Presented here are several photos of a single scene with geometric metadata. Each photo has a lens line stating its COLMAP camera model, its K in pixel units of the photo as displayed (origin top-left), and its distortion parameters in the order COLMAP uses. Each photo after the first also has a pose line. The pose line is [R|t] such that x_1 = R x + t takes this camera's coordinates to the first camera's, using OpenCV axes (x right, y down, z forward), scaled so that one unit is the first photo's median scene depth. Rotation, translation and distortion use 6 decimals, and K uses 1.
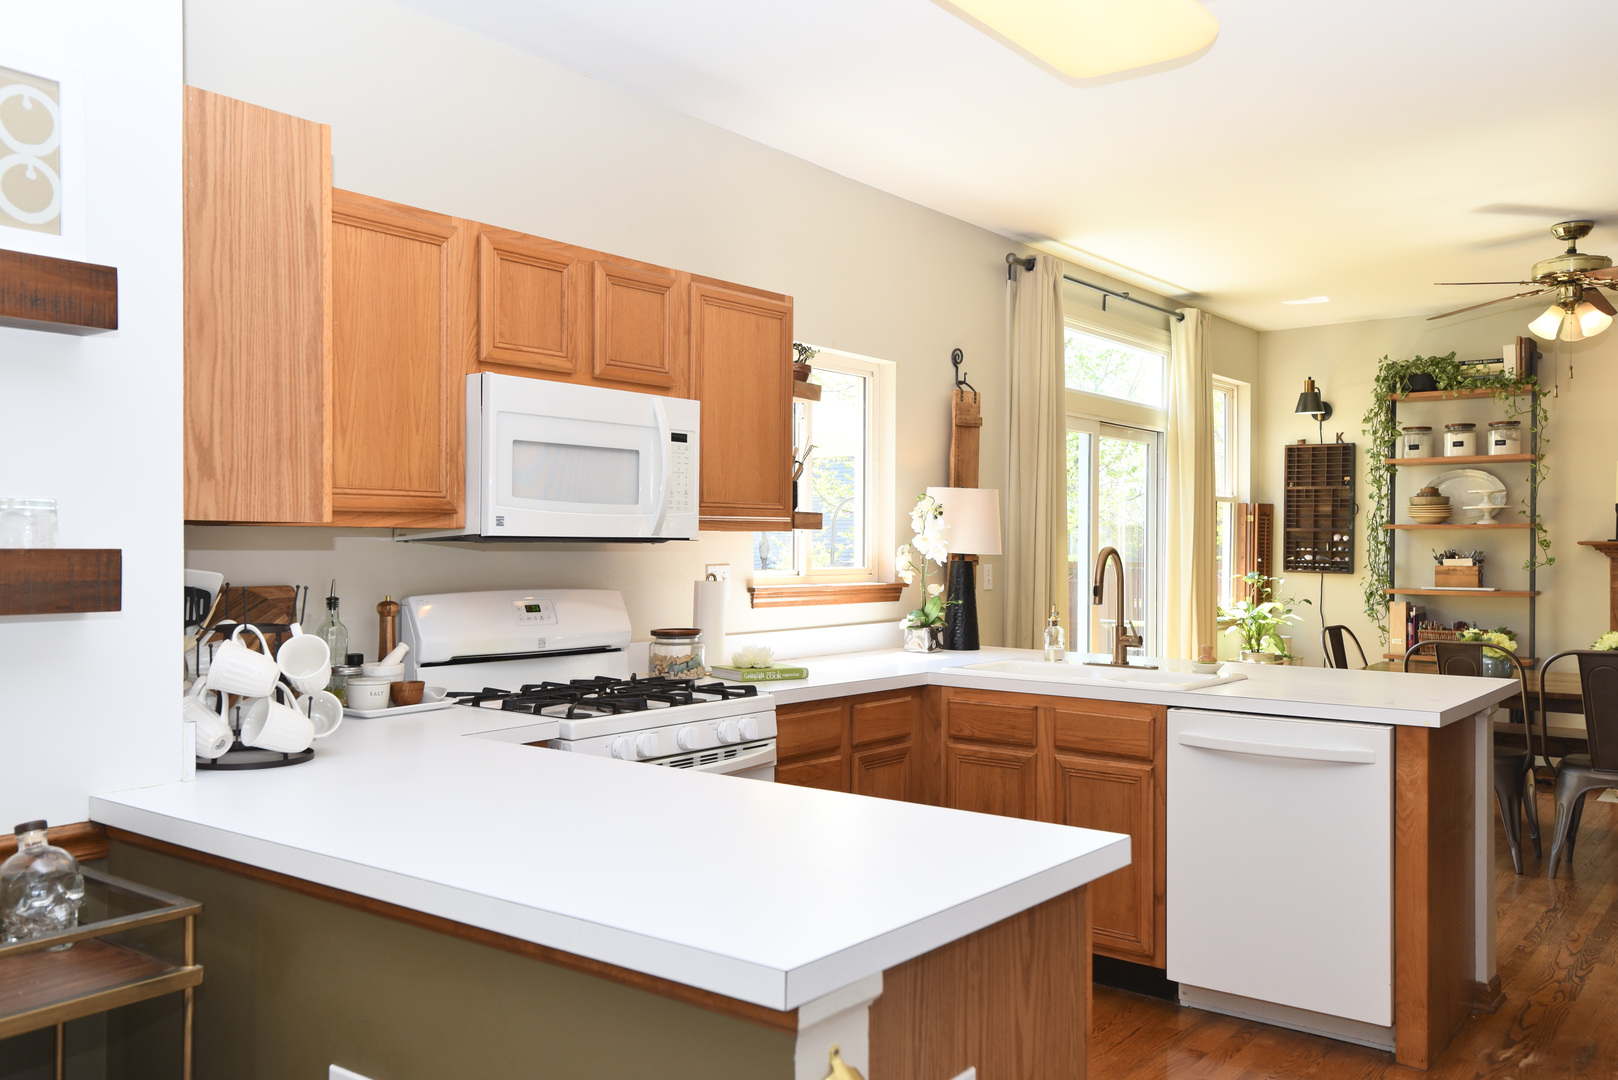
lens RADIAL K [[1332.1, 0, 808.5], [0, 1332.1, 543.7], [0, 0, 1]] dist [0.053448, 0.001174]
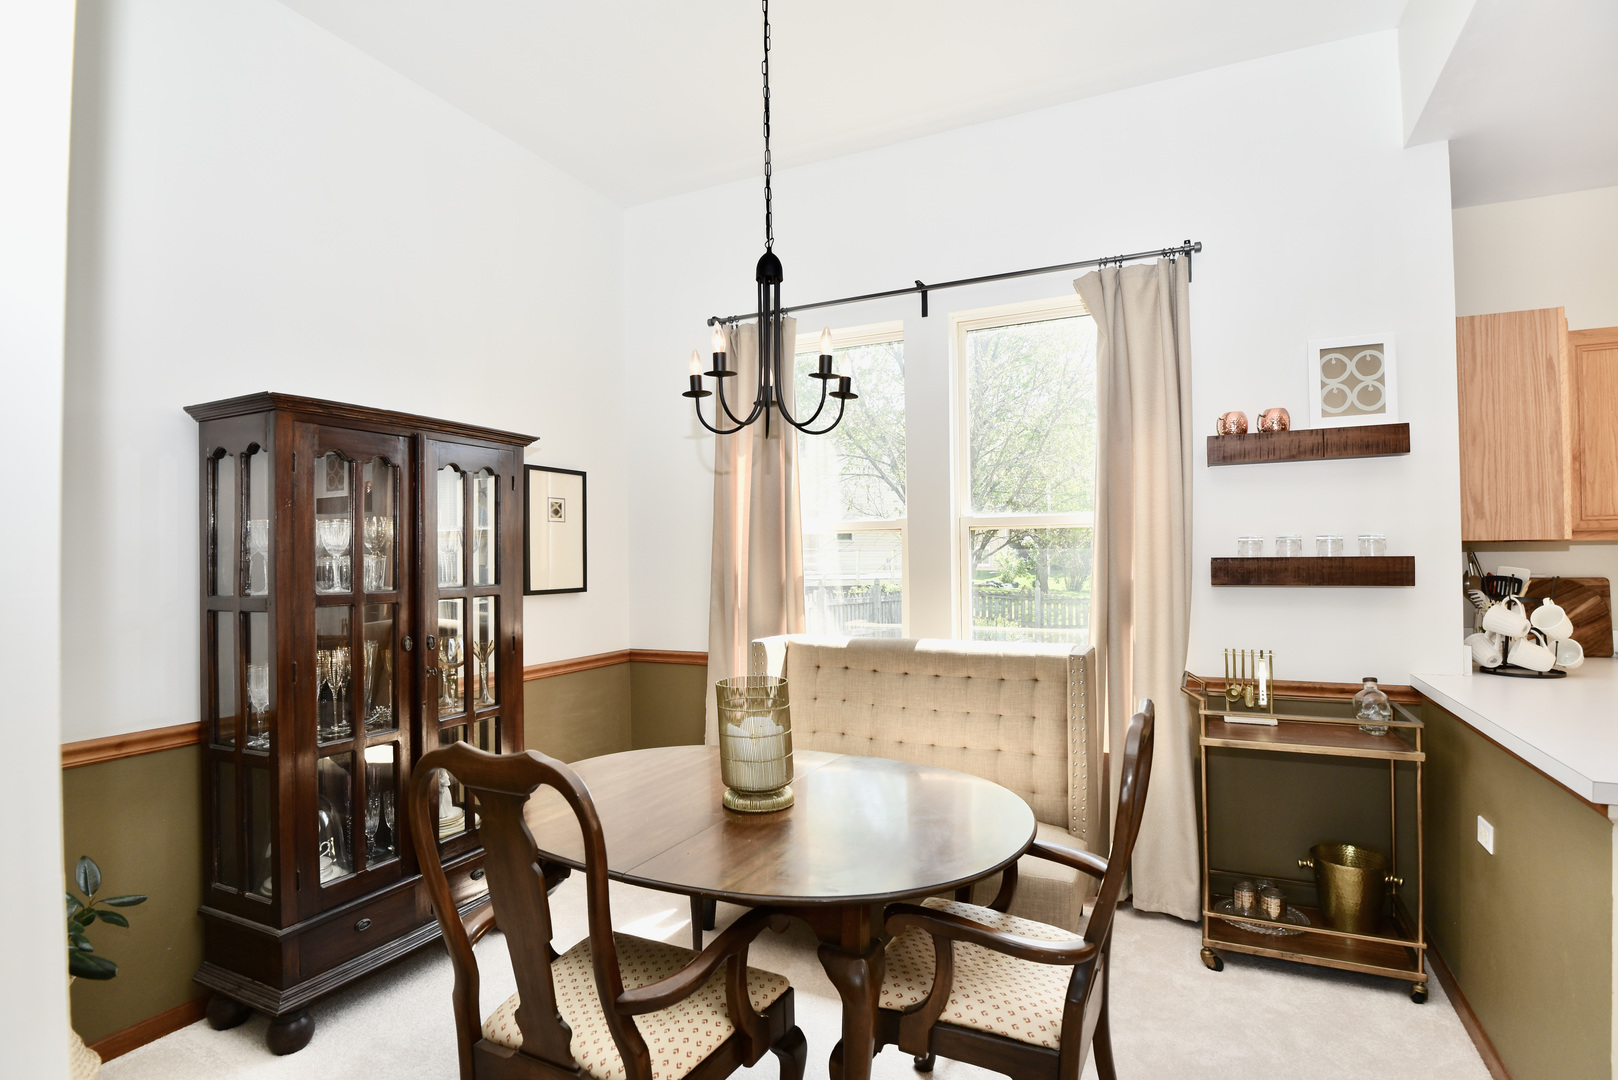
lens RADIAL K [[813.1, 0, 804.7], [0, 813.1, 547.9], [0, 0, 1]] dist [-0.000815, -0.000191]
pose [[0.204392, -0.022091, -0.978640, 0.464764], [0.012992, 0.999718, -0.019854, 0.003156], [0.978803, -0.008656, 0.204621, -0.158159]]
